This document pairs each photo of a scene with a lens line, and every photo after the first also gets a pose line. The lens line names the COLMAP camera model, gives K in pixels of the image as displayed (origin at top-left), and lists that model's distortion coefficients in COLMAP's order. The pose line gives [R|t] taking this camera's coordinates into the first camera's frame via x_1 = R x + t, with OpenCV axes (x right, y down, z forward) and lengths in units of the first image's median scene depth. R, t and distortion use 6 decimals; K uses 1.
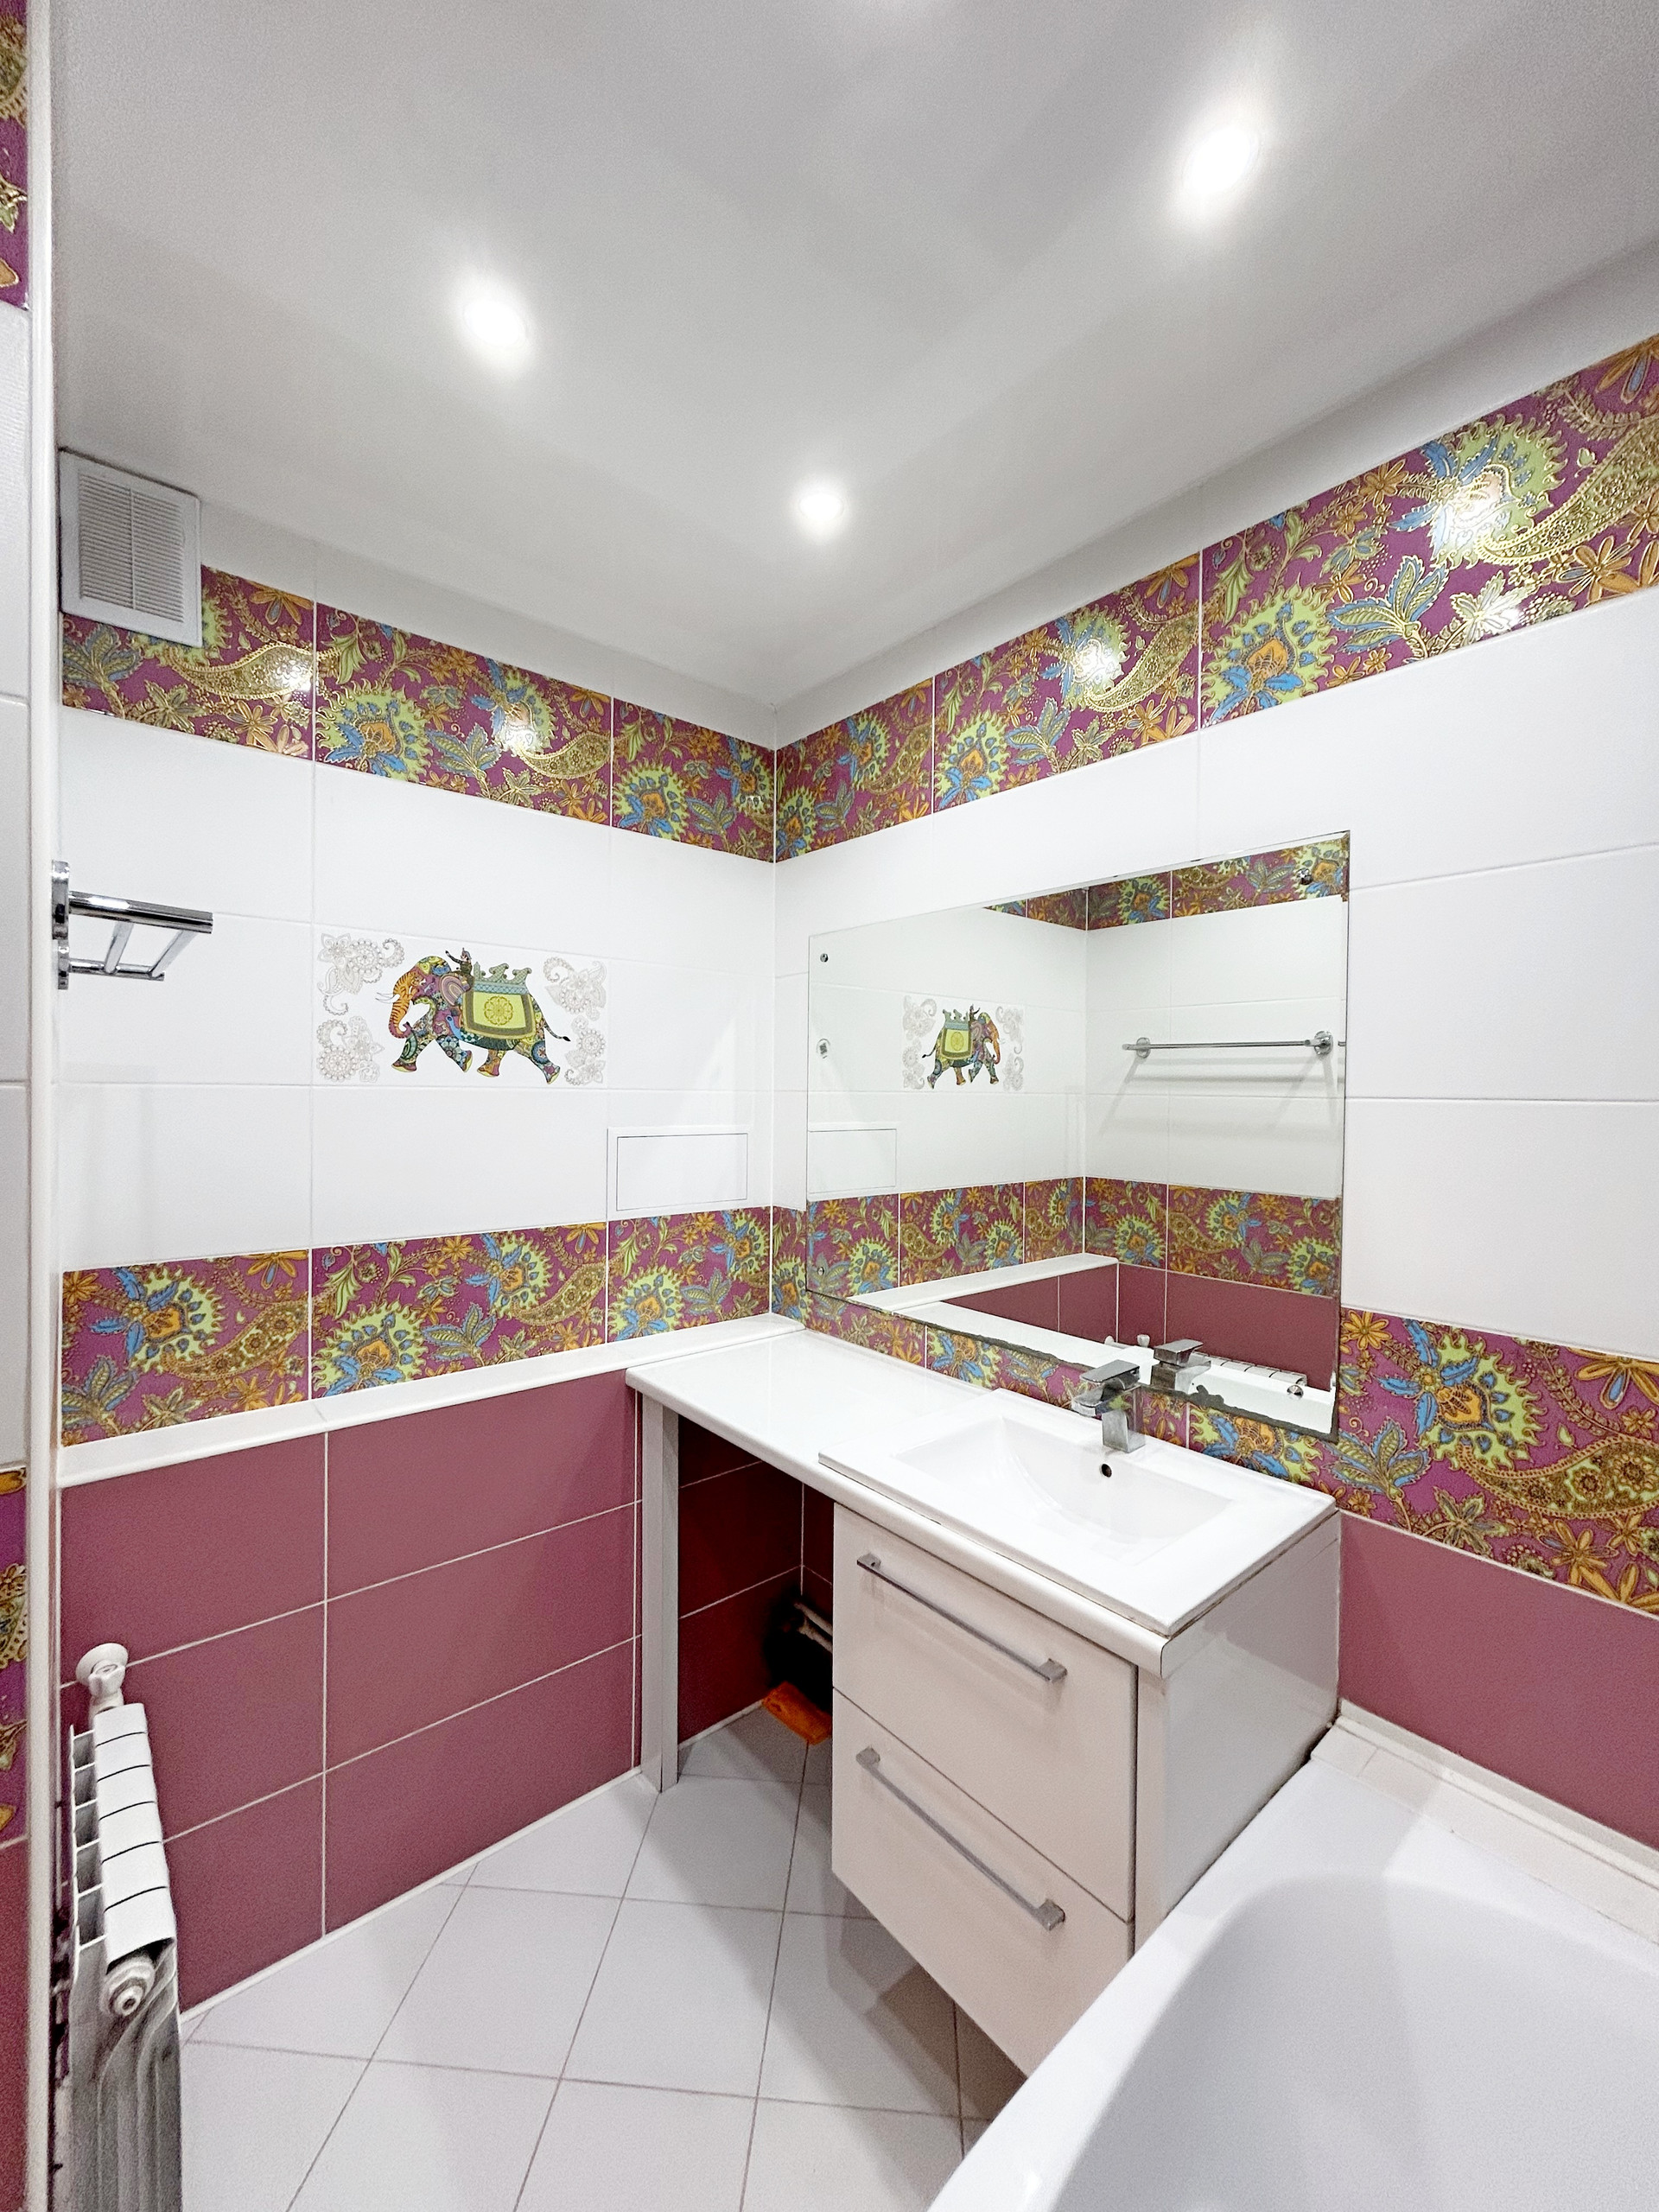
lens RADIAL K [[884.6, 0, 831.2], [0, 884.6, 1102.8], [0, 0, 1]] dist [0.000334, -0.000081]
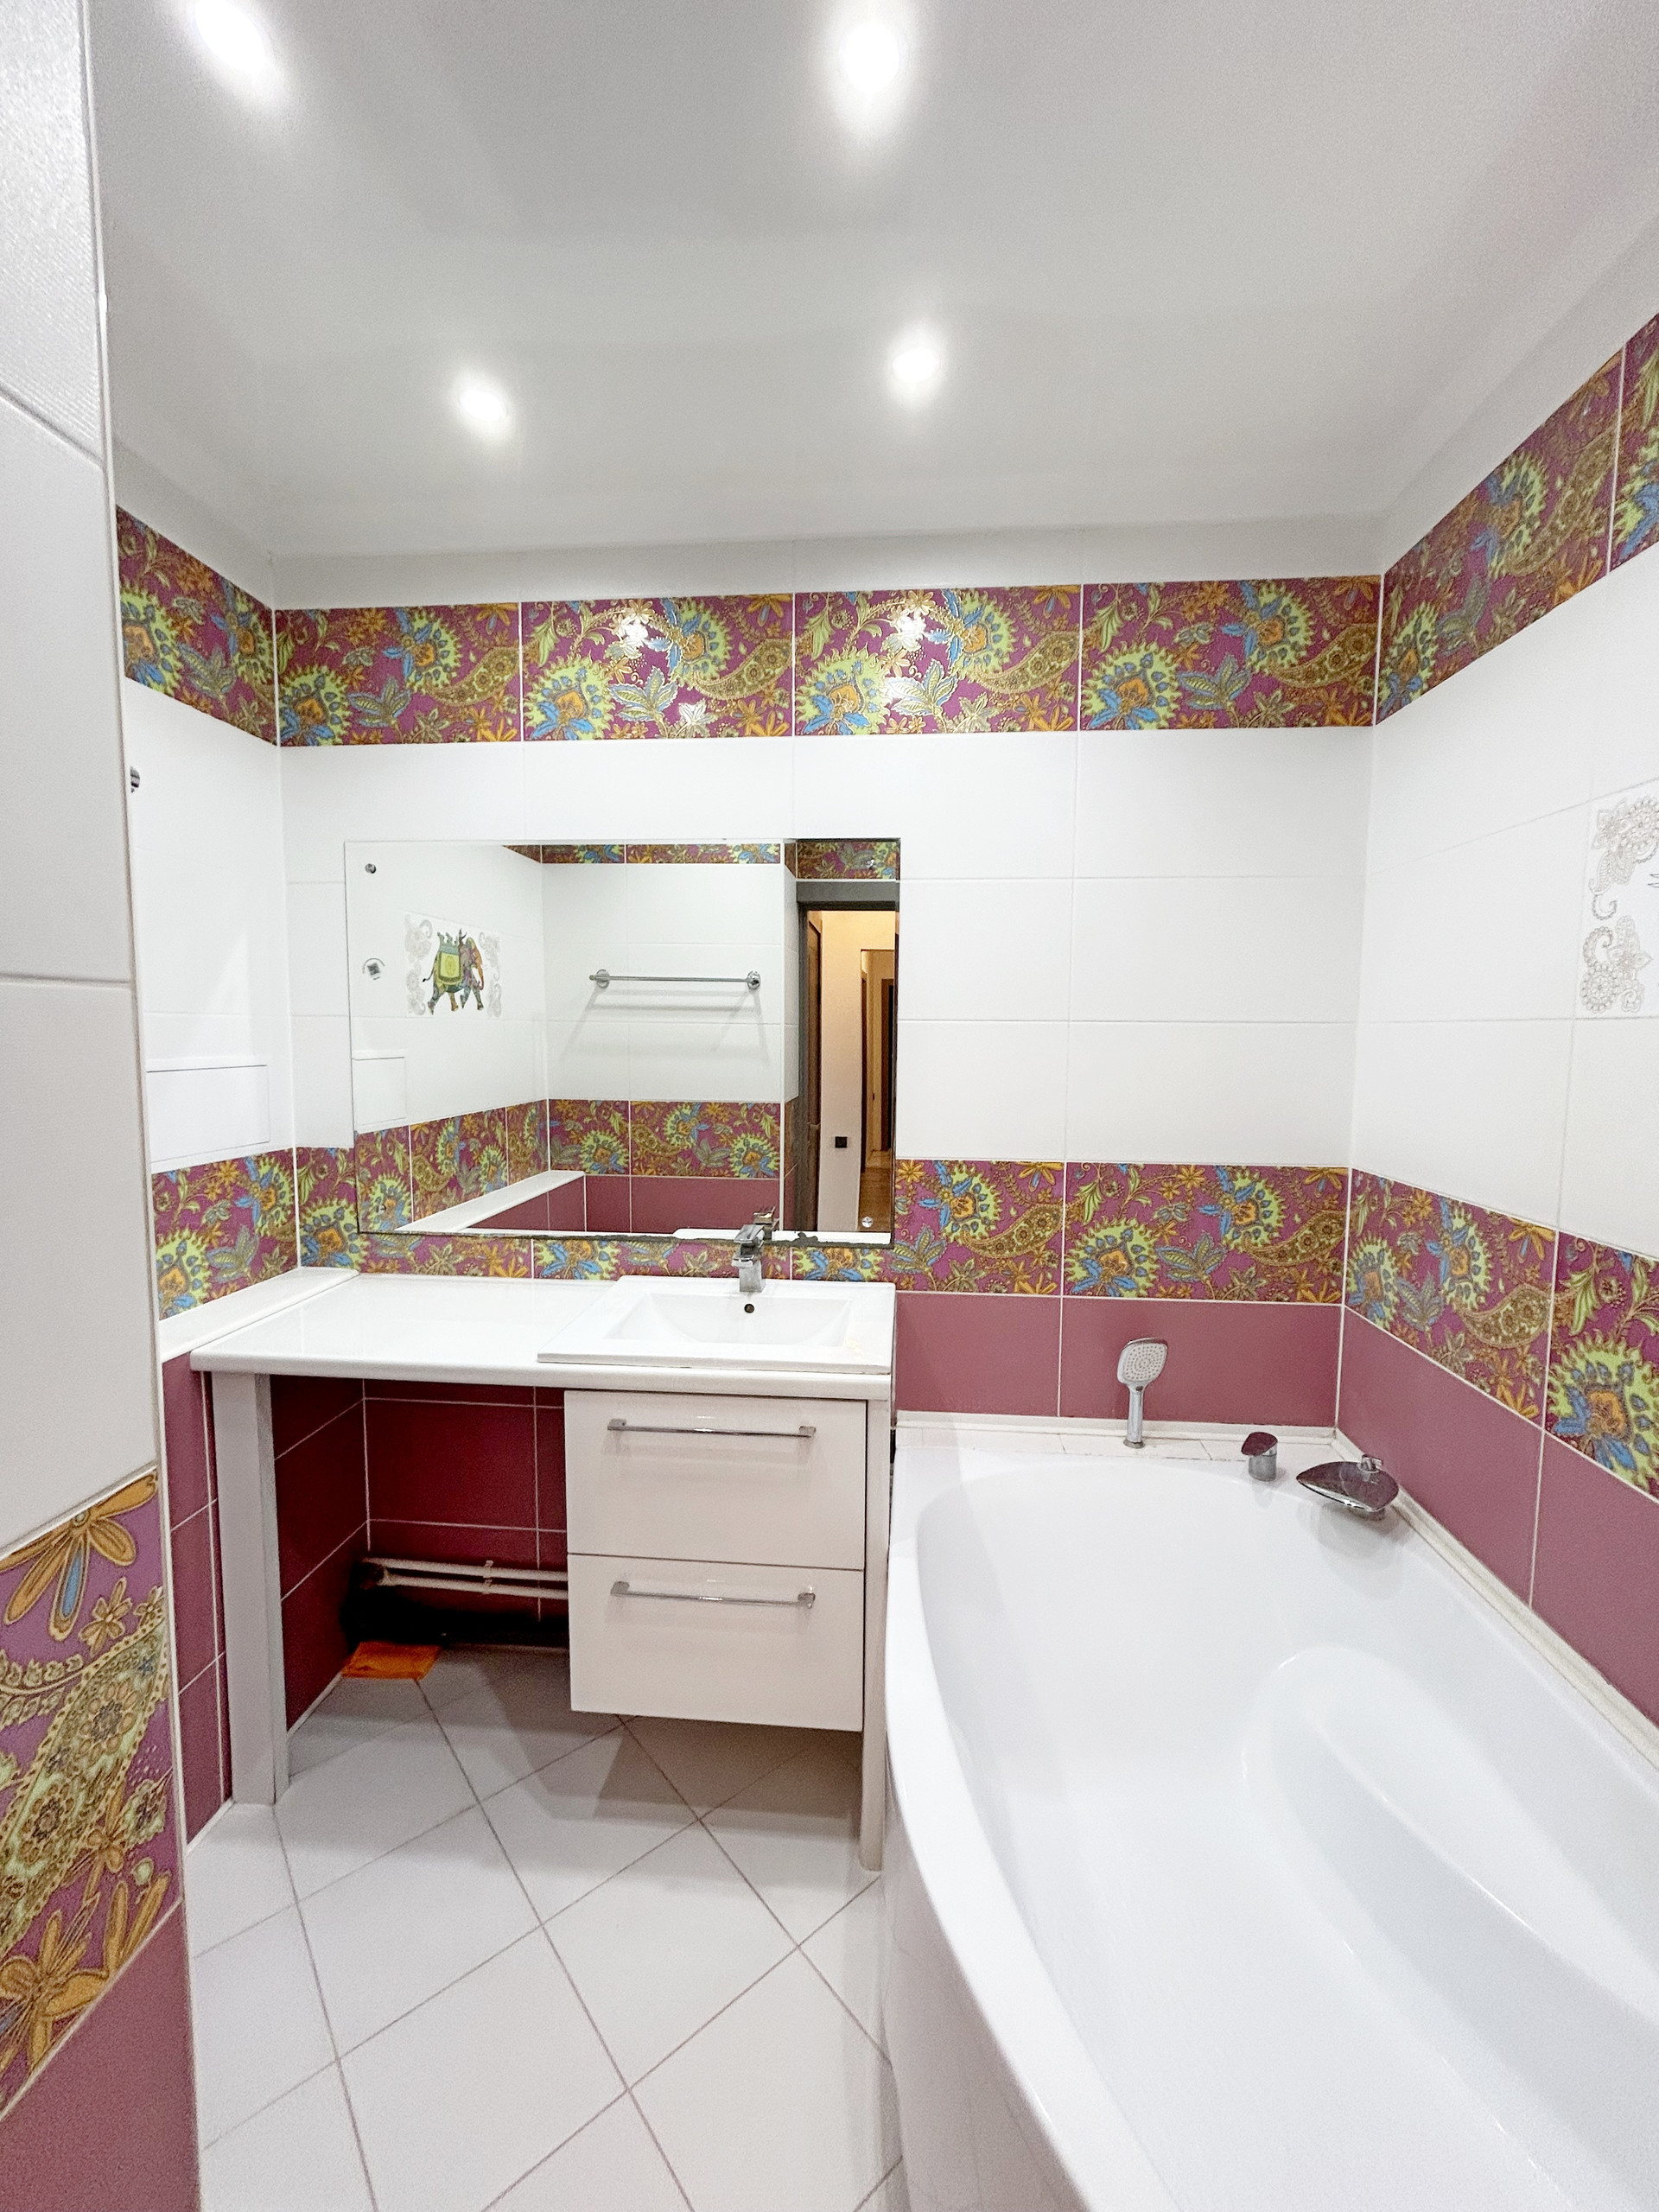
lens RADIAL K [[884.6, 0, 836.2], [0, 884.6, 1101.0], [0, 0, 1]] dist [0.000334, -0.000081]
pose [[0.713935, -0.062301, 0.697434, -0.314539], [0.009729, 0.996820, 0.079086, 0.007178], [-0.700144, -0.049677, 0.712271, 0.001411]]
